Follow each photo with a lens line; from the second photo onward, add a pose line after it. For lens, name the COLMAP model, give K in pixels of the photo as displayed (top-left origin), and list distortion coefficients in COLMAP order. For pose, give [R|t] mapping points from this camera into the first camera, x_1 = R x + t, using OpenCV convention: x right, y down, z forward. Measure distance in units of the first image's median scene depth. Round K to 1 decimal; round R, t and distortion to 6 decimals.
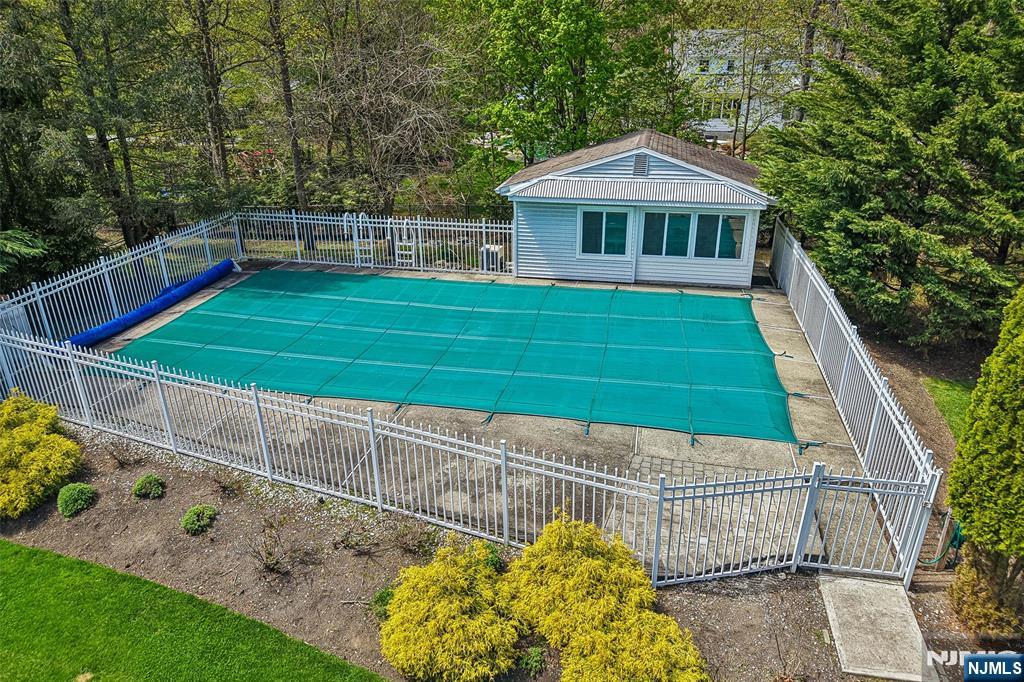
lens RADIAL K [[693.4, 0, 518.3], [0, 693.4, 339.8], [0, 0, 1]] dist [0.004233, -0.001550]
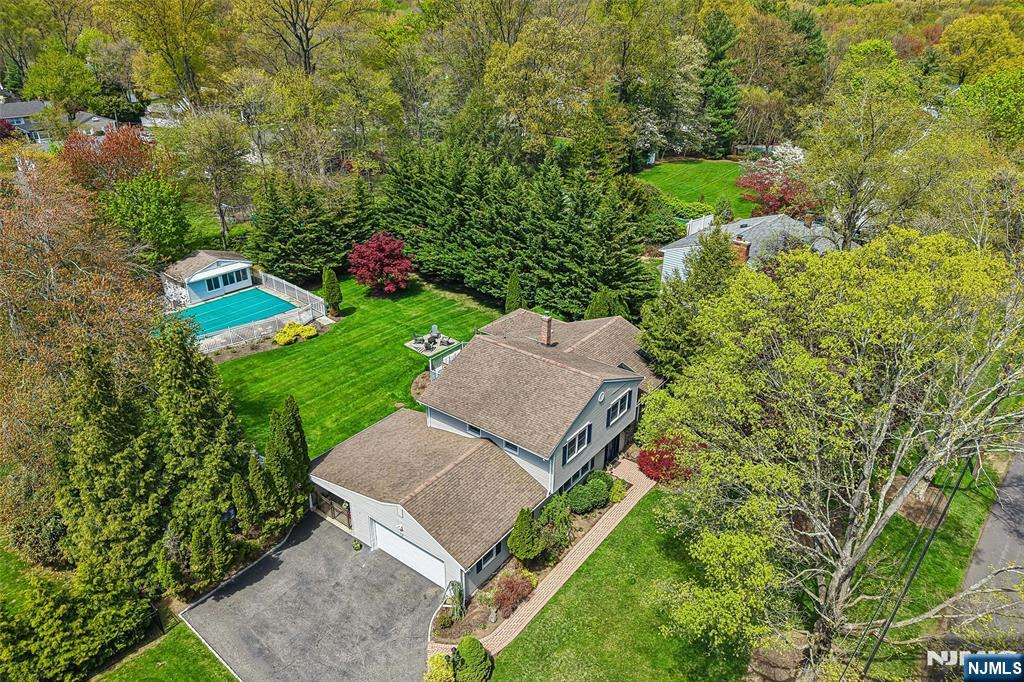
lens RADIAL K [[670.0, 0, 512.0], [0, 670.0, 341.0], [0, 0, 1]] dist [0.002779, -0.002097]
pose [[0.457386, -0.390921, 0.798736, -2.102428], [0.325238, 0.909503, 0.258890, -0.289041], [-0.827659, 0.141366, 0.543136, -2.170153]]
